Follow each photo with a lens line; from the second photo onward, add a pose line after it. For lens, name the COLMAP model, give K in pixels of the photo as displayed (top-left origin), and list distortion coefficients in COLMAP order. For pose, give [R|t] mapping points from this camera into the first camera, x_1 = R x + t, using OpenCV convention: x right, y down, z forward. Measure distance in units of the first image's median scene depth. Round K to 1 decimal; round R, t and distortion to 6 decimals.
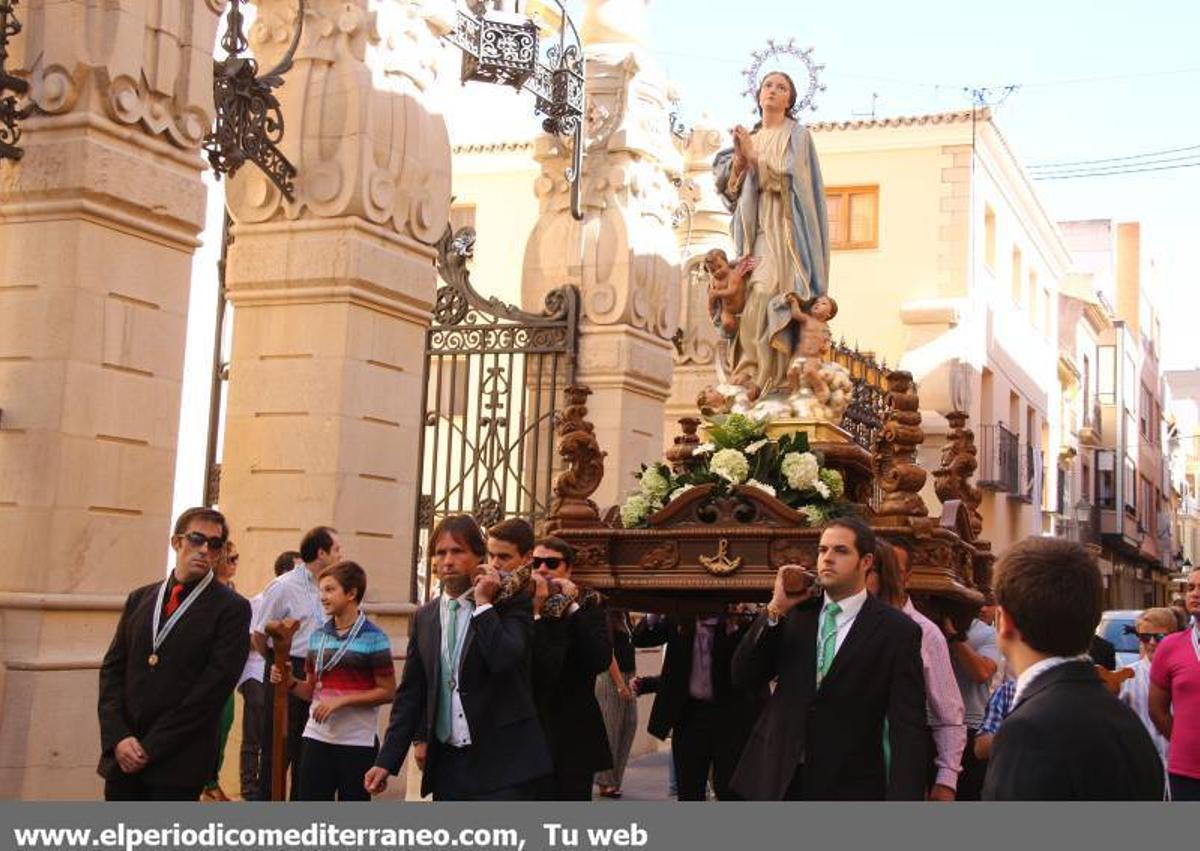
lens RADIAL K [[1580.8, 0, 604.7], [0, 1580.8, 397.5], [0, 0, 1]] dist [0.011099, 0.418358]
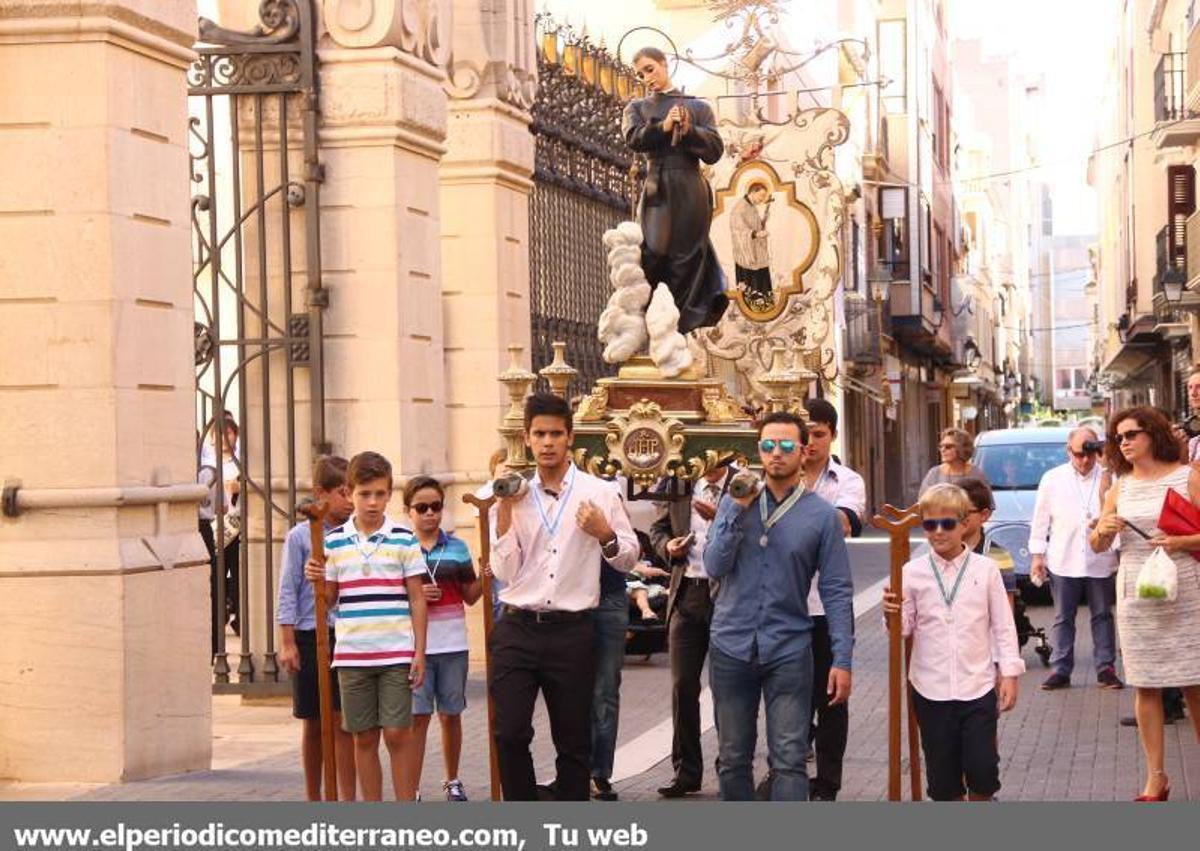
lens RADIAL K [[2685.6, 0, 600.0], [0, 2685.6, 425.5], [0, 0, 1]] dist [0.338044, -0.177779]
pose [[0.972602, -0.061608, 0.224163, -0.163193], [0.035012, 0.992066, 0.120745, -0.022762], [-0.229824, -0.109589, 0.967043, -0.127480]]
